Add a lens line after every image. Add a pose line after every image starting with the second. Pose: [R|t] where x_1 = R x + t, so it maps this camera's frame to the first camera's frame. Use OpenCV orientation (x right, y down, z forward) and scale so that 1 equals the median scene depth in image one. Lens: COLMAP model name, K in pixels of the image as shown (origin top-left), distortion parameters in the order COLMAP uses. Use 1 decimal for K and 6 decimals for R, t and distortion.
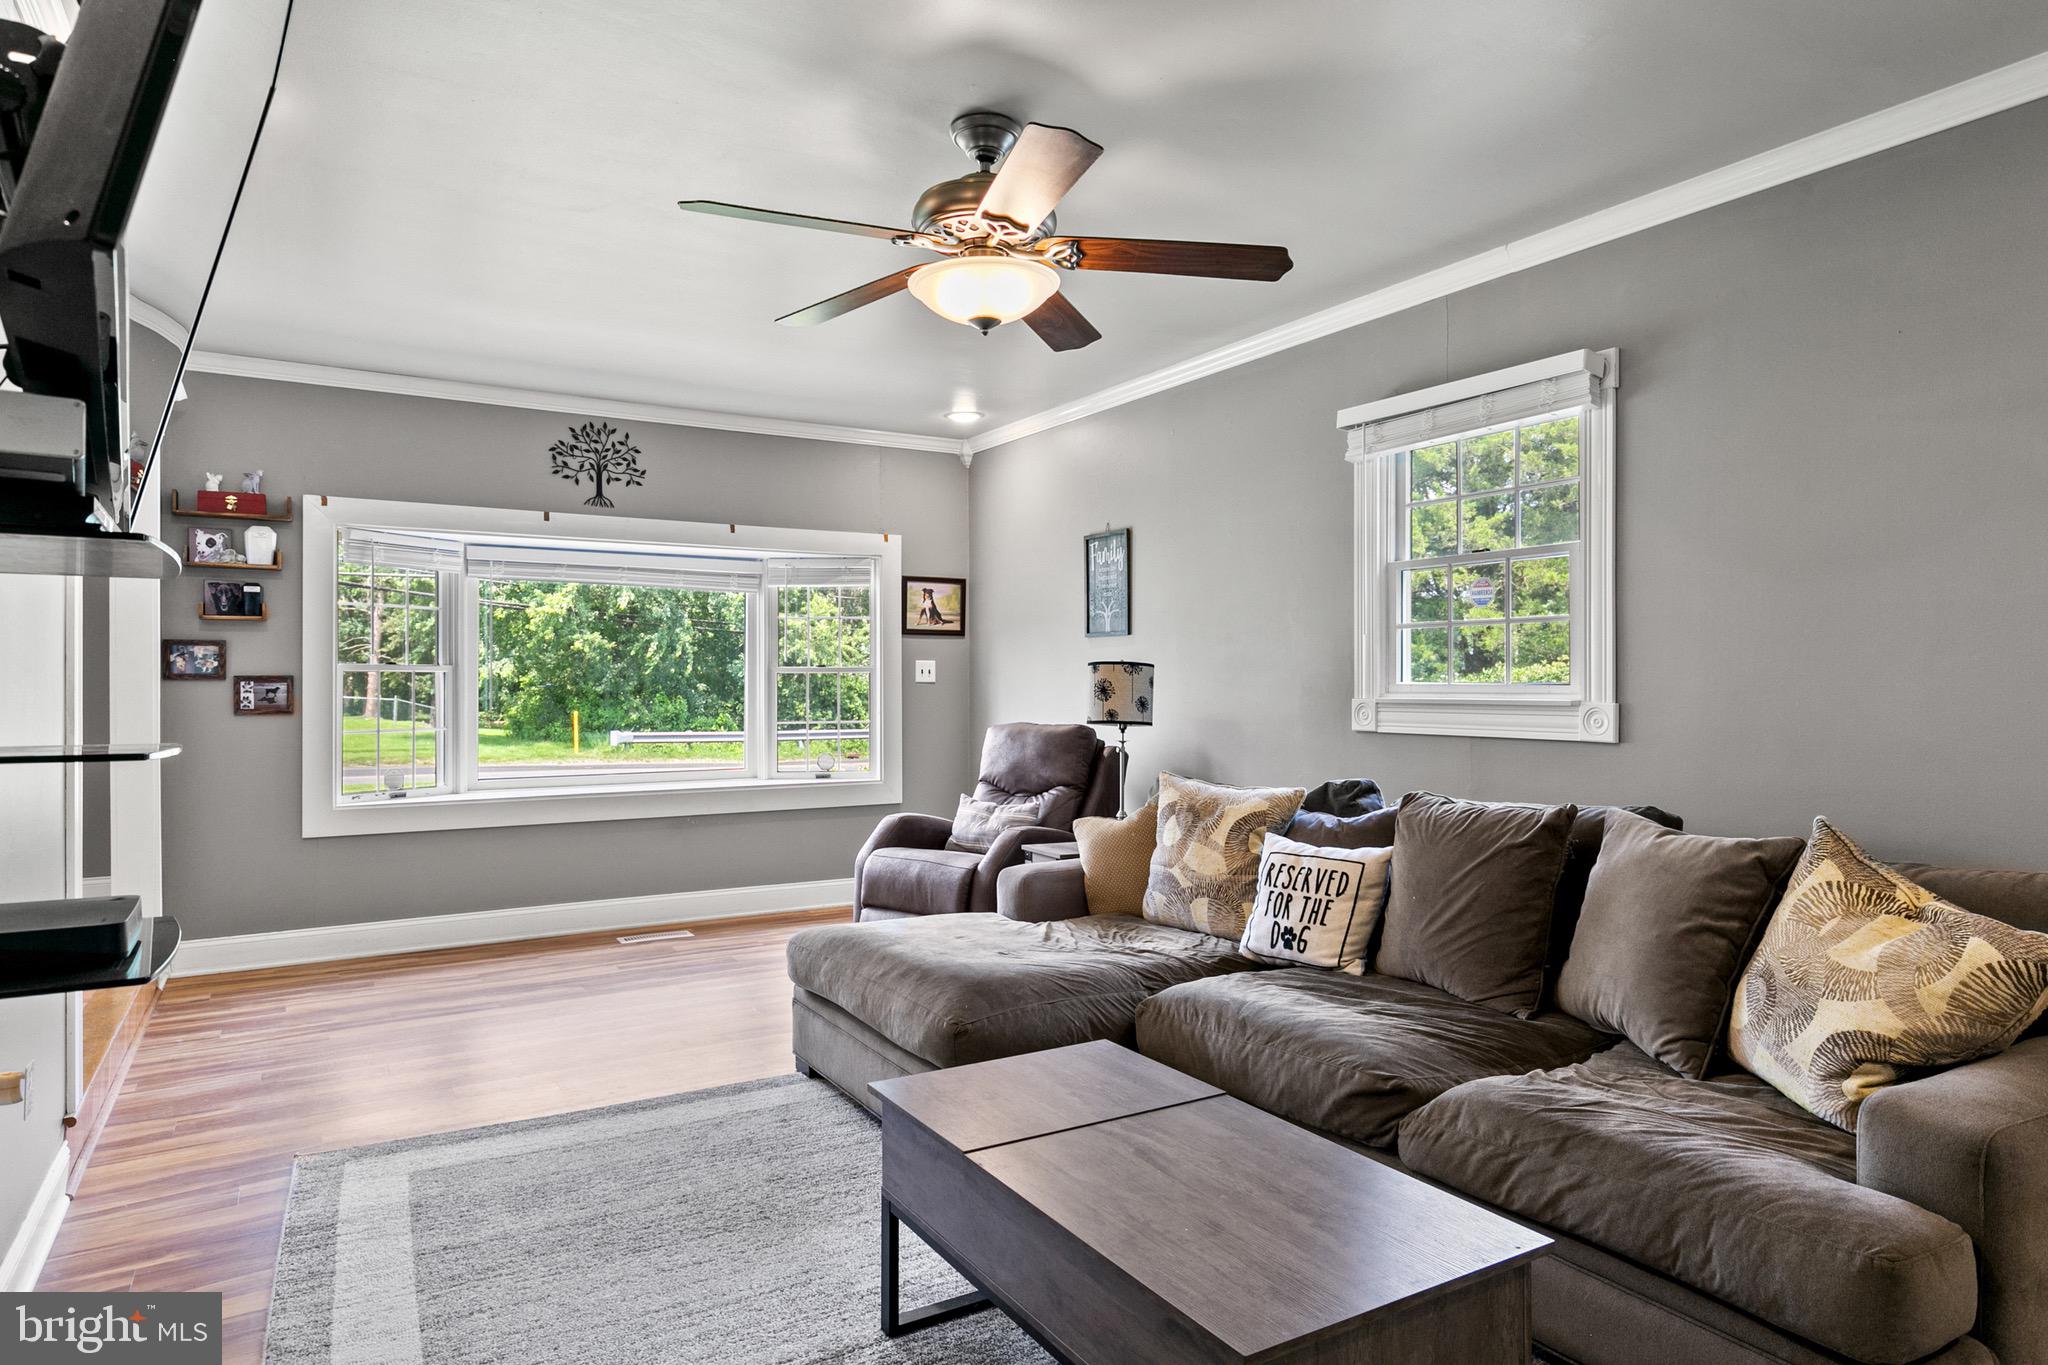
lens RADIAL K [[1211.1, 0, 1016.1], [0, 1211.1, 672.2], [0, 0, 1]] dist [0.001090, -0.000330]
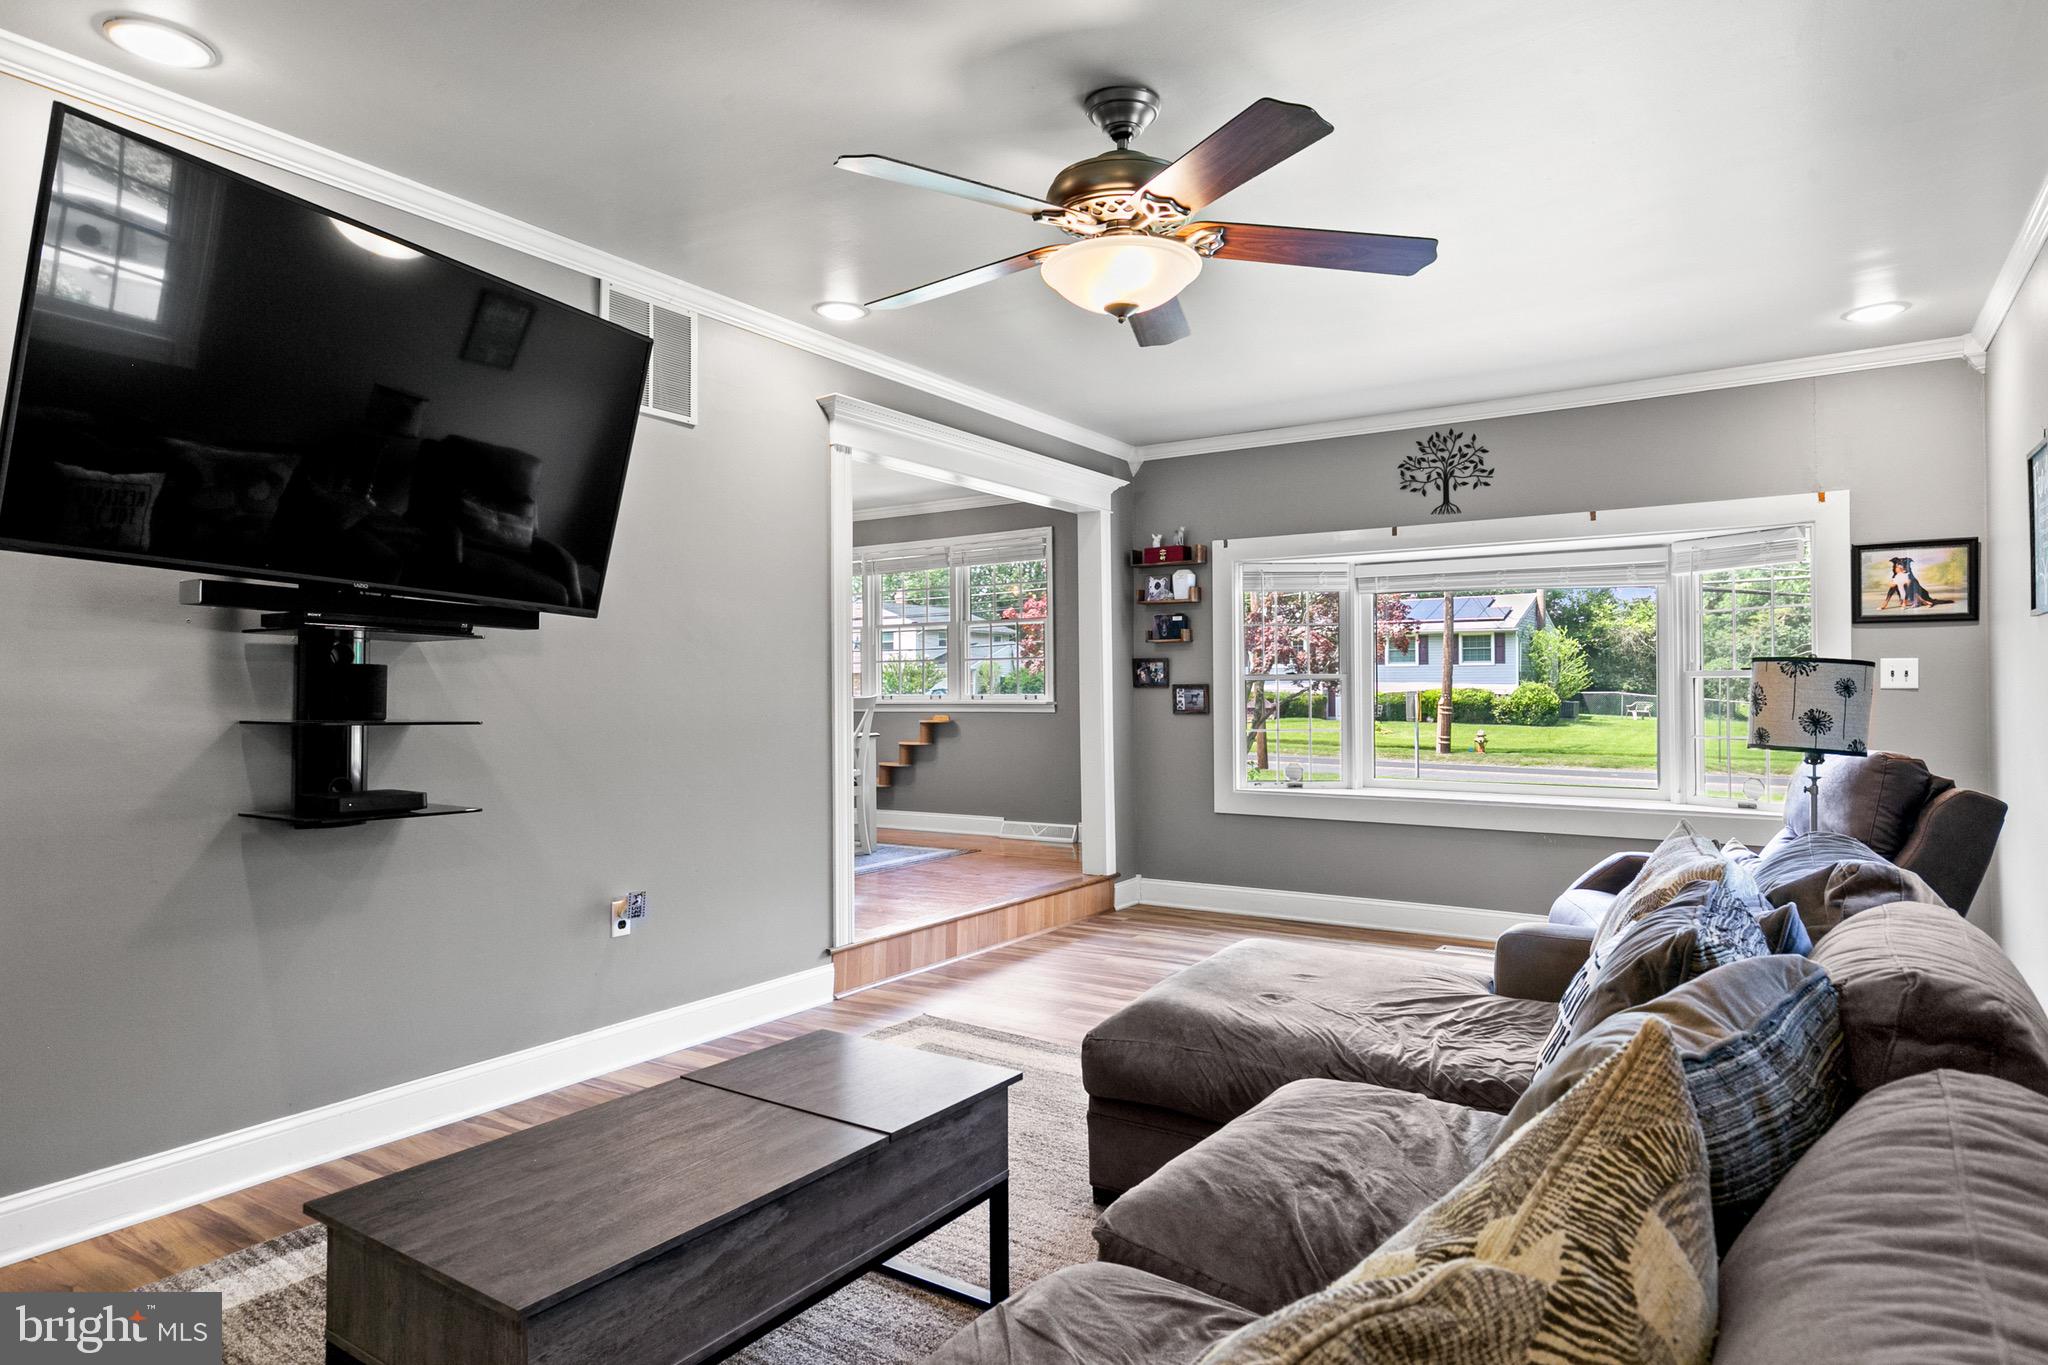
lens RADIAL K [[1171.5, 0, 1024.0], [0, 1171.5, 682.5], [0, 0, 1]] dist [0.002068, -0.000729]
pose [[0.421258, -0.006416, -0.906918, 0.438451], [0.008478, 0.999959, -0.003137, 0.003322], [0.906901, -0.006367, 0.421295, 0.308085]]
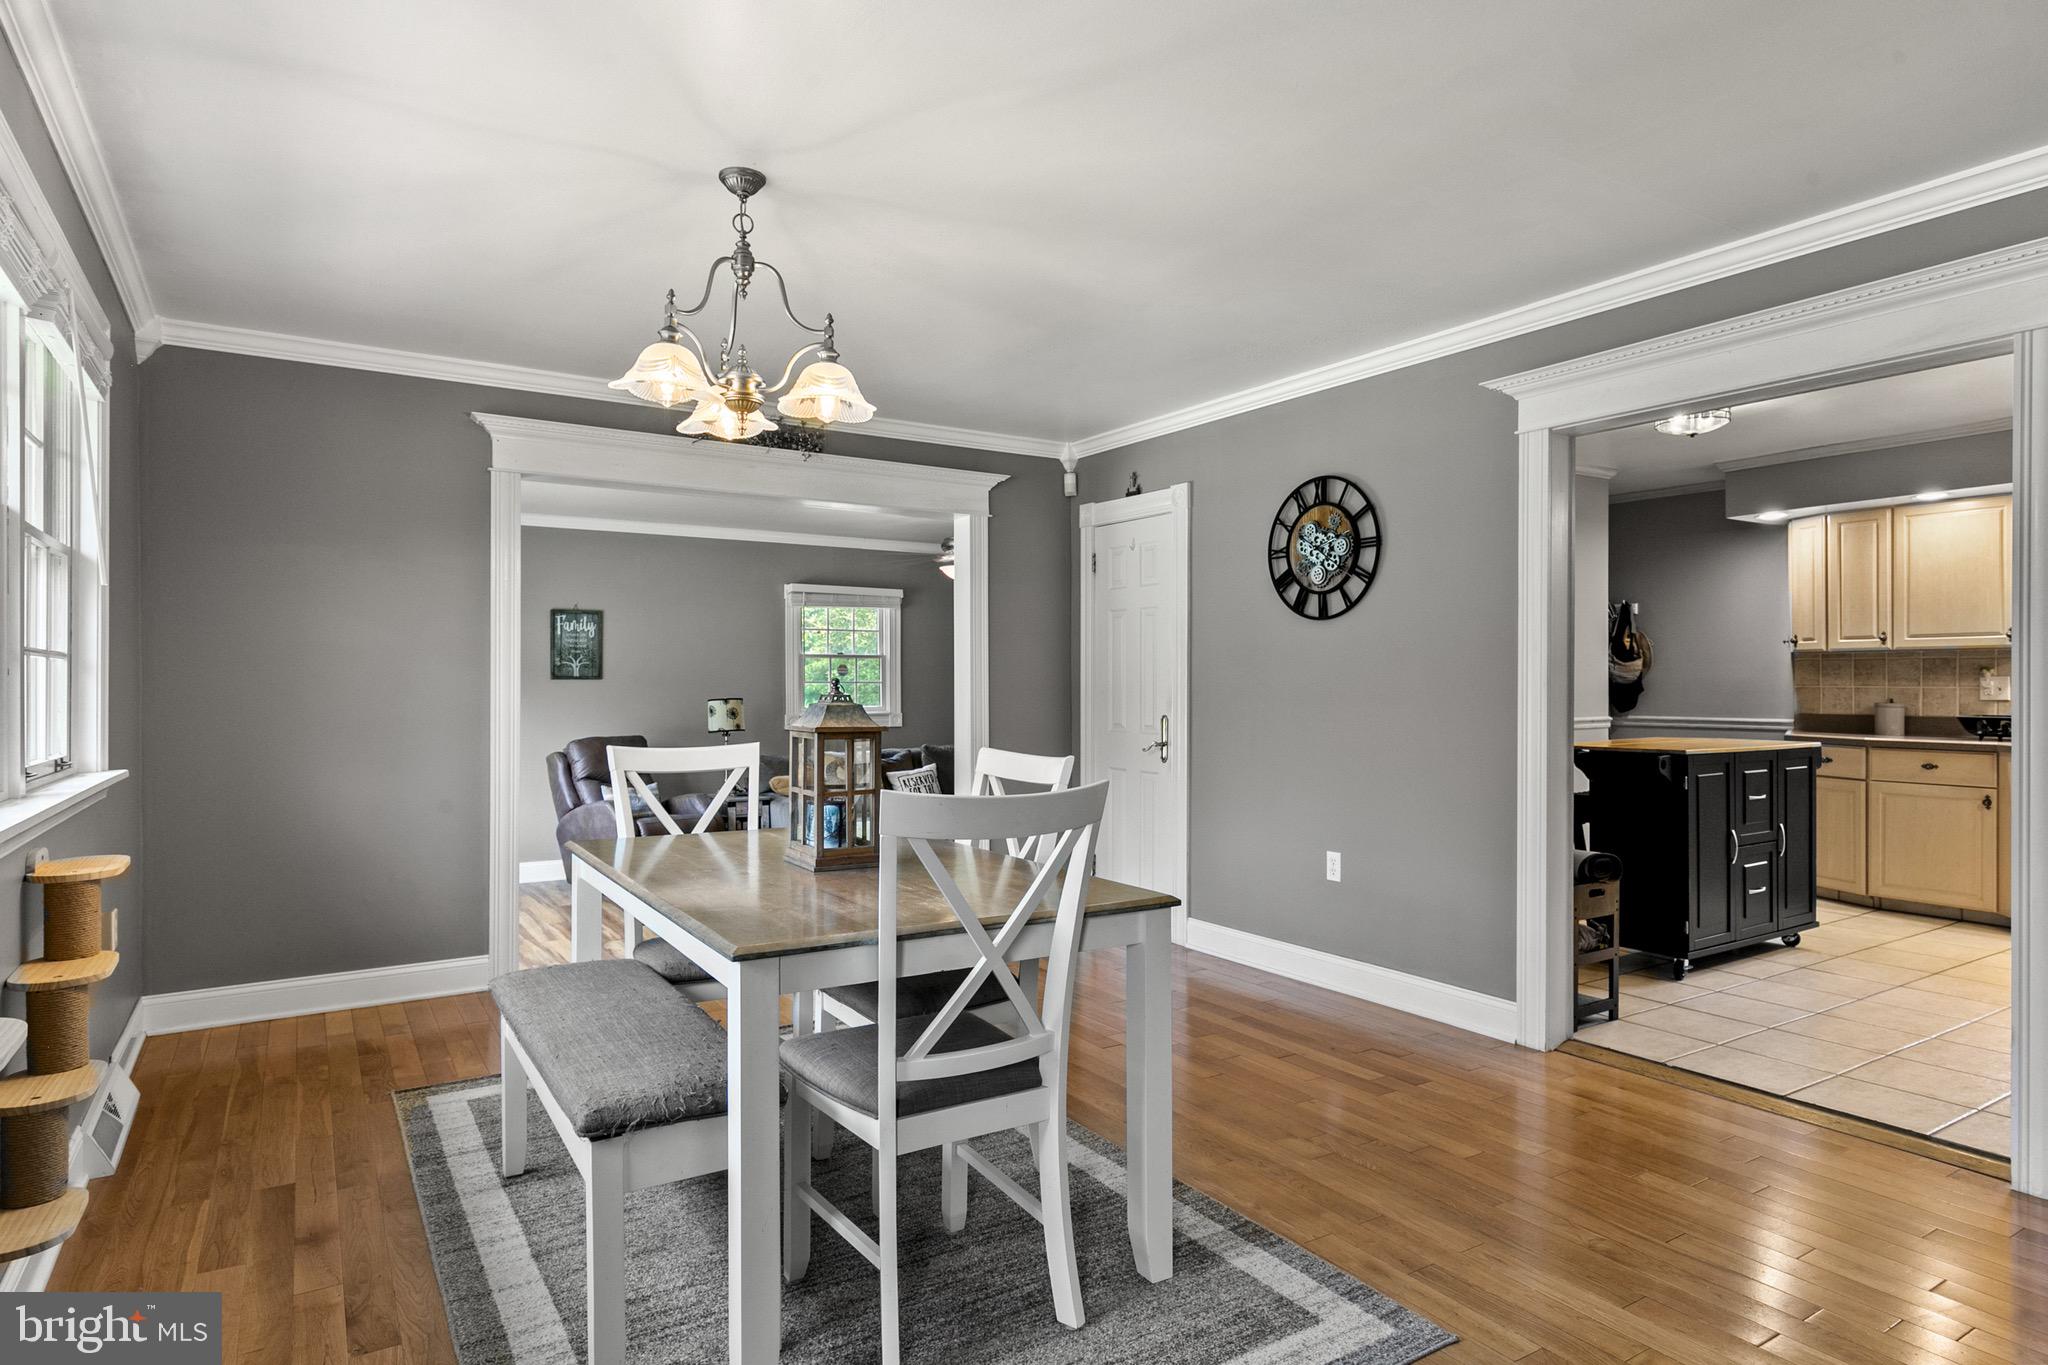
lens RADIAL K [[1152.5, 0, 1022.5], [0, 1152.5, 687.1], [0, 0, 1]] dist [0.003504, -0.000962]
pose [[-0.025356, 0.004425, 0.999669, -1.599354], [-0.003090, 0.999985, -0.004505, -0.017887], [-0.999674, -0.003203, -0.025341, 0.513616]]
